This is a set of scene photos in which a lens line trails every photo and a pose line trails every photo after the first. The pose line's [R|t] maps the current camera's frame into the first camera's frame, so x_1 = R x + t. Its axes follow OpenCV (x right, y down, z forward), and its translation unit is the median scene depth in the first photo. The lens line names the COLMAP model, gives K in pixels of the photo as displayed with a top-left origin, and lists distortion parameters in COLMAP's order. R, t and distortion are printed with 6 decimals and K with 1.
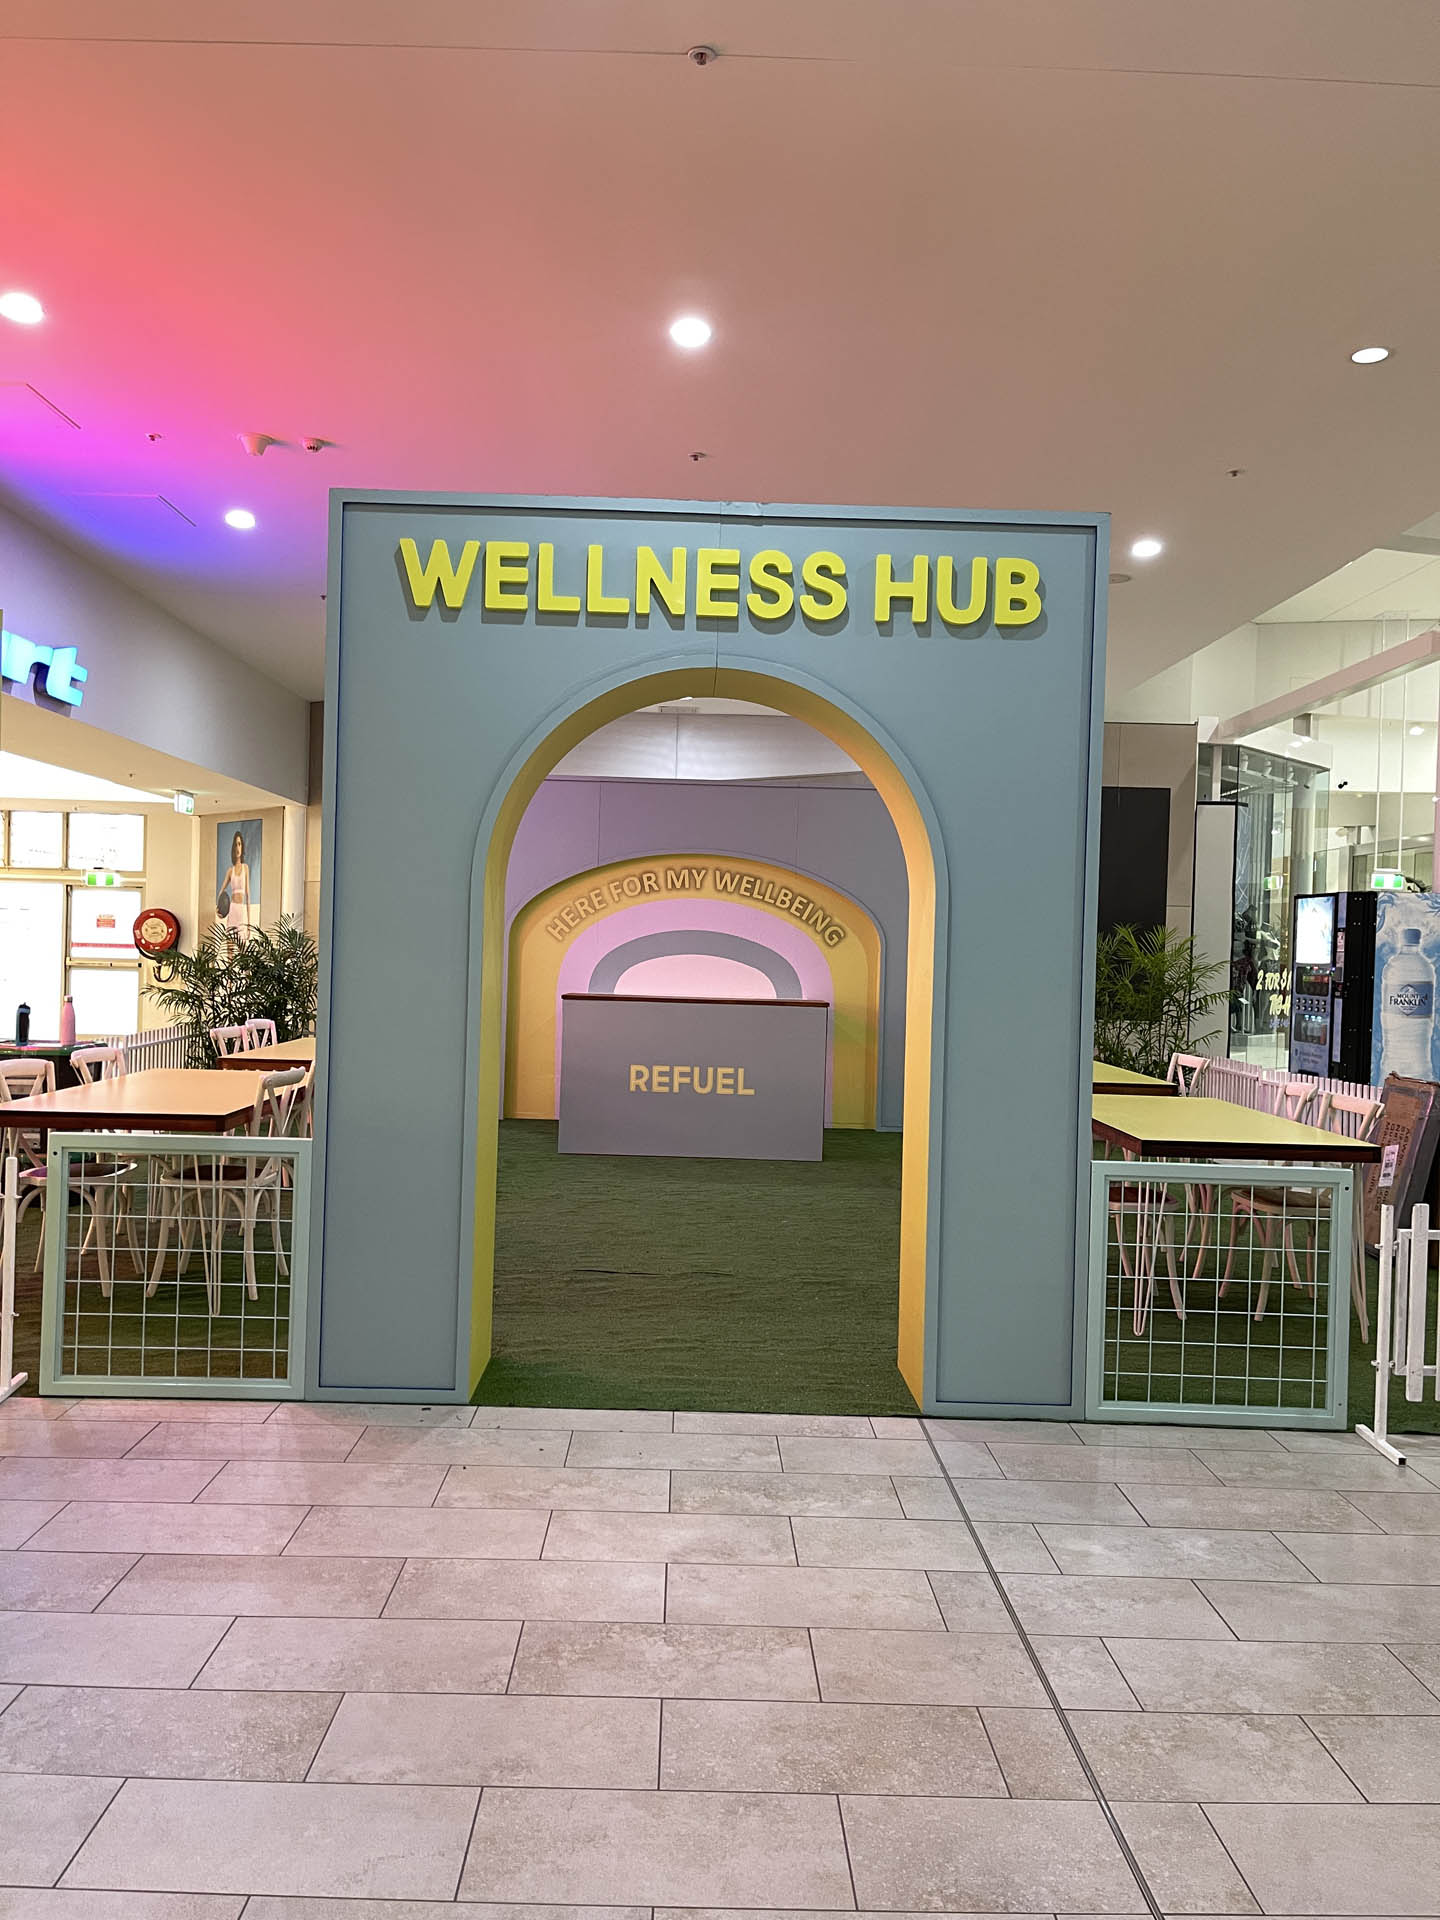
lens RADIAL K [[1436.6, 0, 713.3], [0, 1436.6, 988.5], [0, 0, 1]] dist [0.087471, -0.132032]
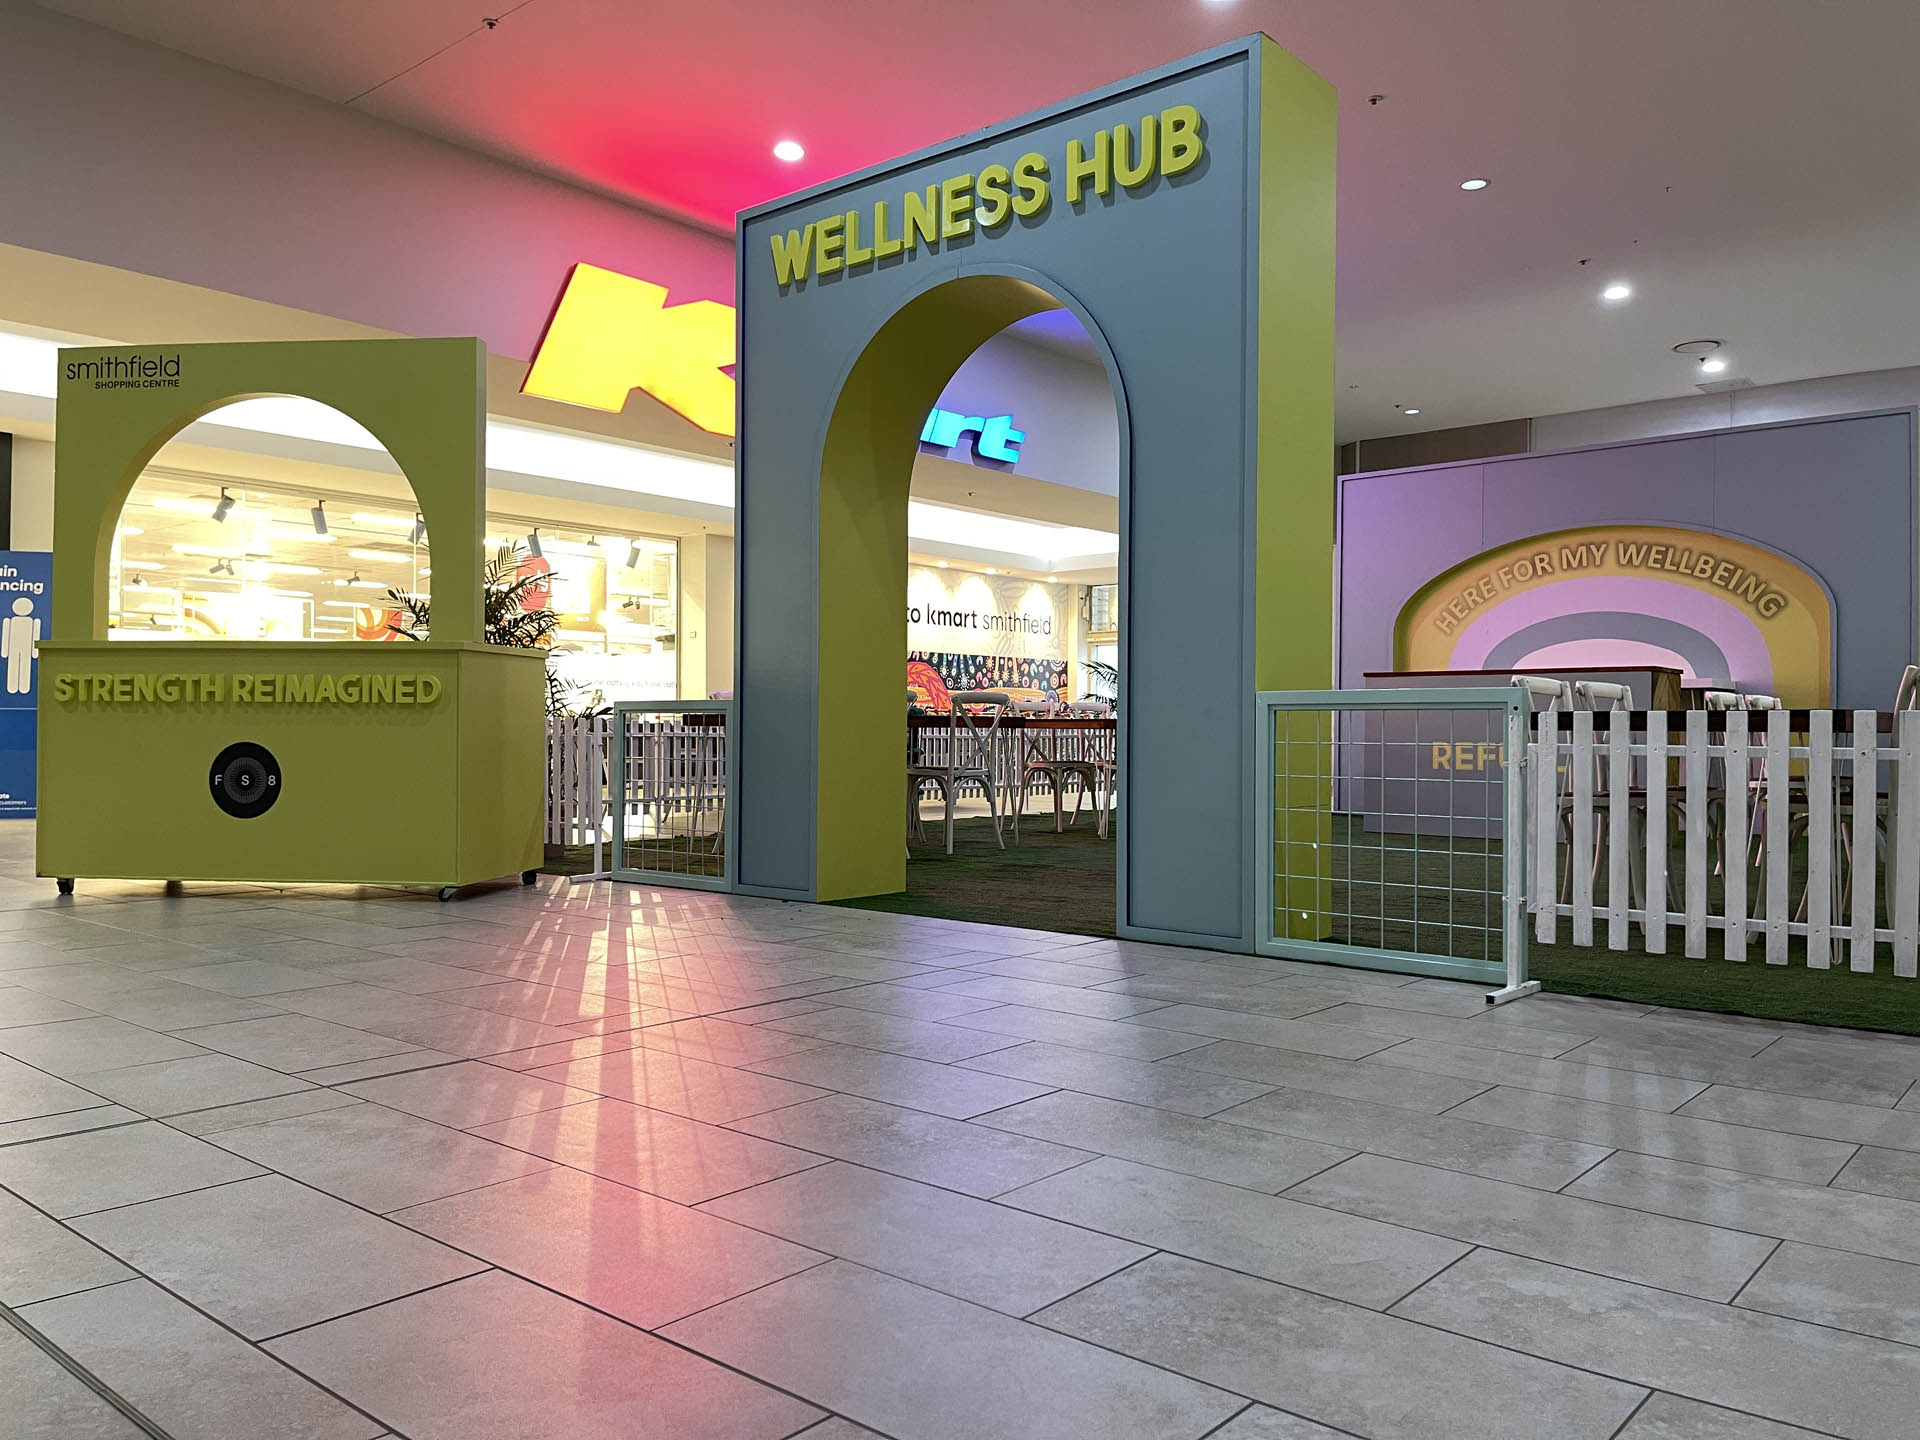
lens RADIAL K [[1460.4, 0, 965.0], [0, 1460.4, 732.1], [0, 0, 1]] dist [0.037334, -0.008978]
pose [[0.750641, -0.026202, -0.660191, 0.763479], [-0.001487, 0.999144, -0.041345, 0.188804], [0.660709, 0.032017, 0.749959, 0.126515]]
